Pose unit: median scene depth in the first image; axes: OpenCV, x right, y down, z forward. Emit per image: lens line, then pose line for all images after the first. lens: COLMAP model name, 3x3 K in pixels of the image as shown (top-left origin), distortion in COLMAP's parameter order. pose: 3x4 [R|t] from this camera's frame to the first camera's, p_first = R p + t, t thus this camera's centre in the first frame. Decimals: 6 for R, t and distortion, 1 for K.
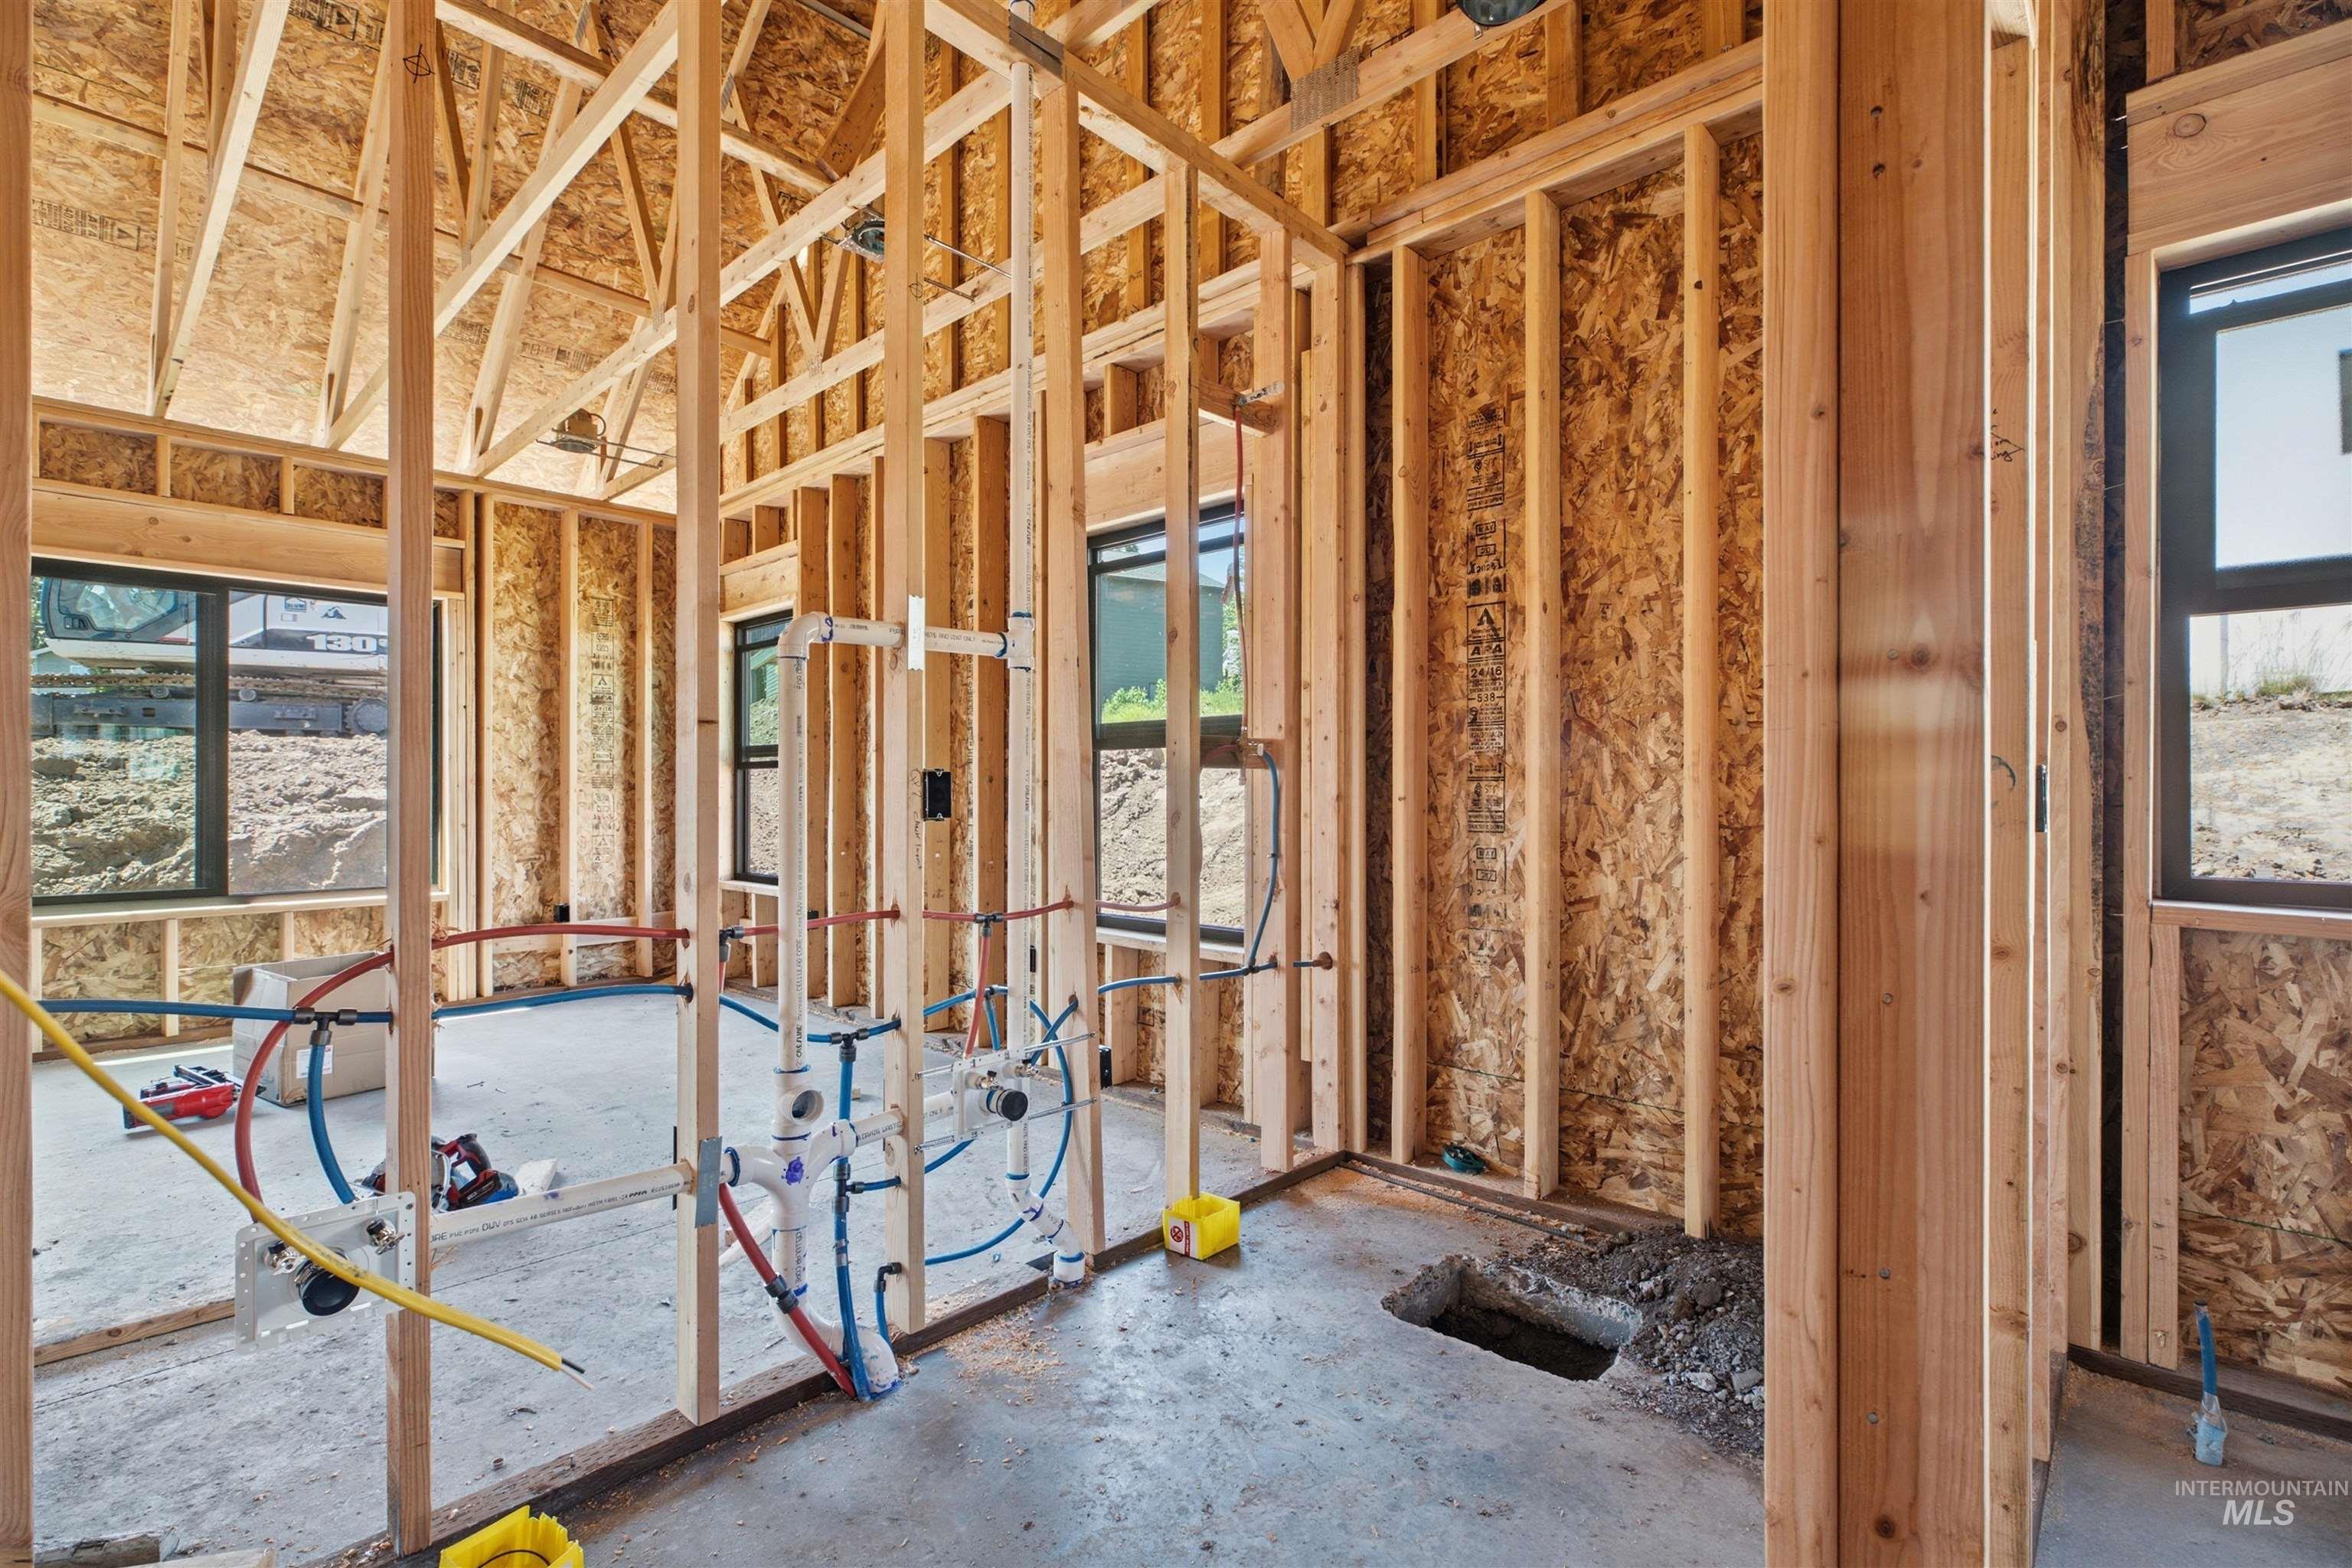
lens RADIAL K [[1059.3, 0, 1182.6], [0, 1059.3, 784.4], [0, 0, 1]] dist [-0.005455, 0.000355]
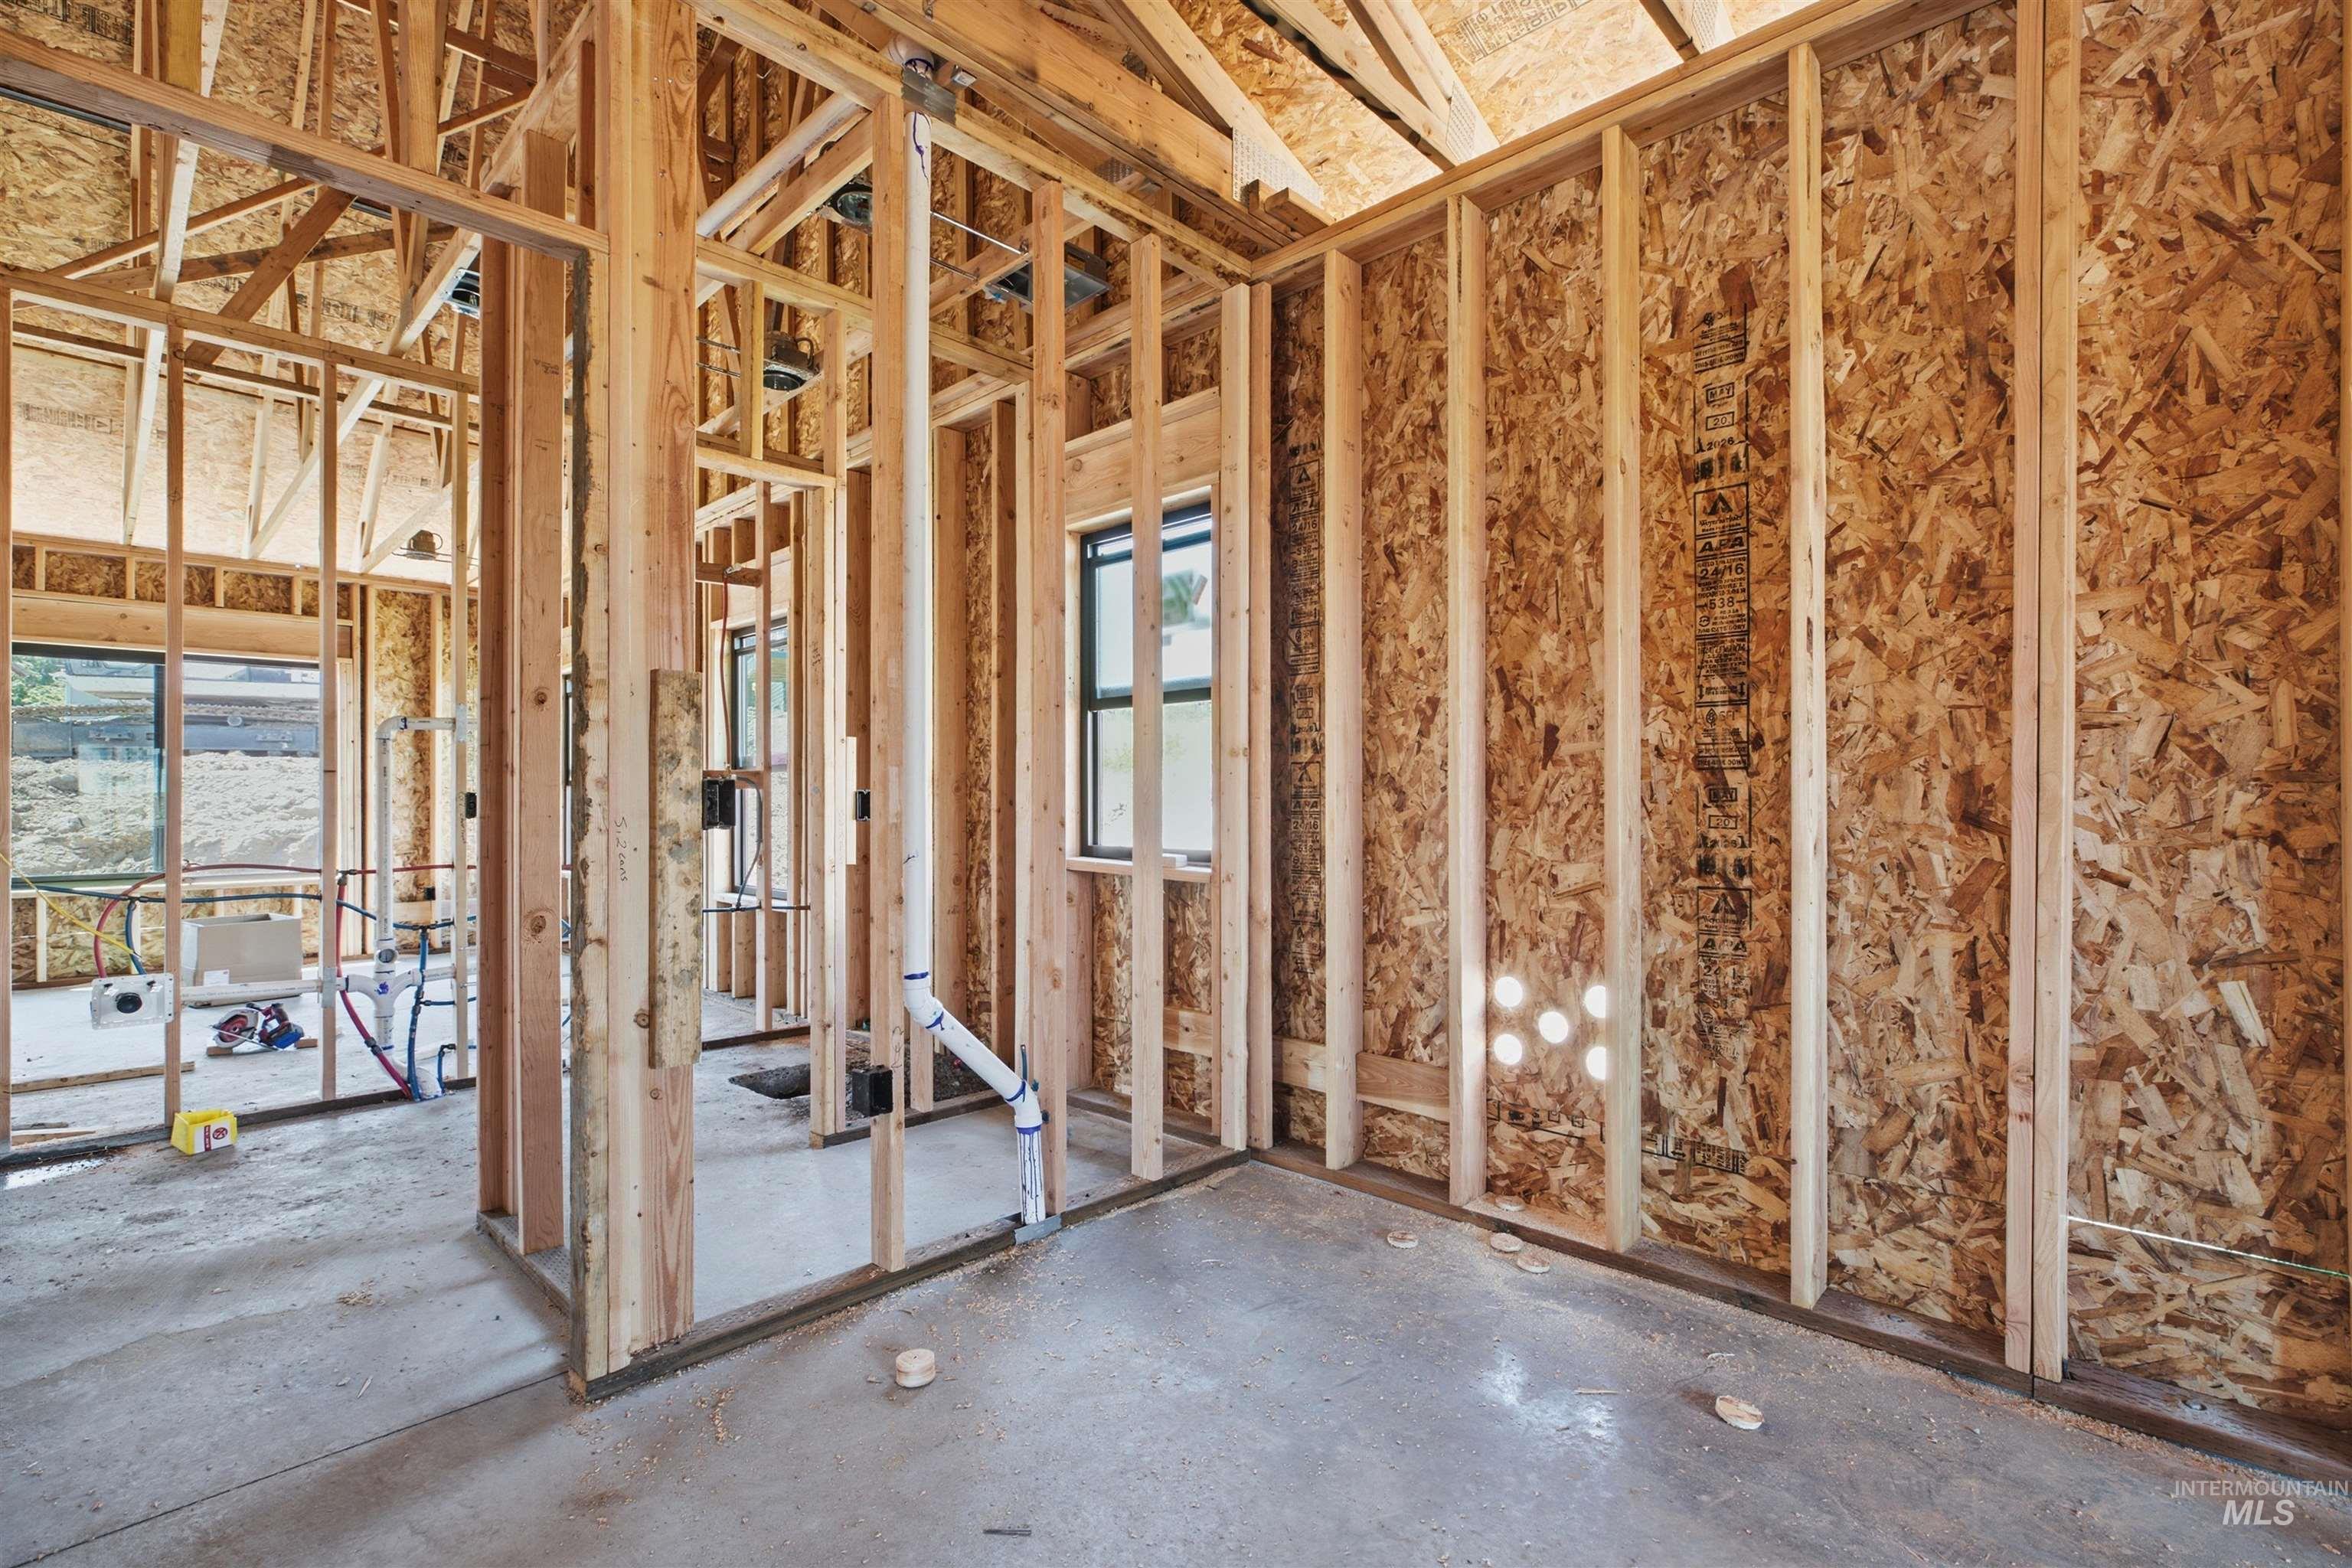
lens RADIAL K [[1059.3, 0, 1169.3], [0, 1059.3, 790.0], [0, 0, 1]] dist [-0.005455, 0.000355]
pose [[0.999762, -0.002335, -0.021682, 0.438097], [0.002246, 0.999989, -0.004136, -0.002730], [0.021691, 0.004086, 0.999756, -0.370195]]
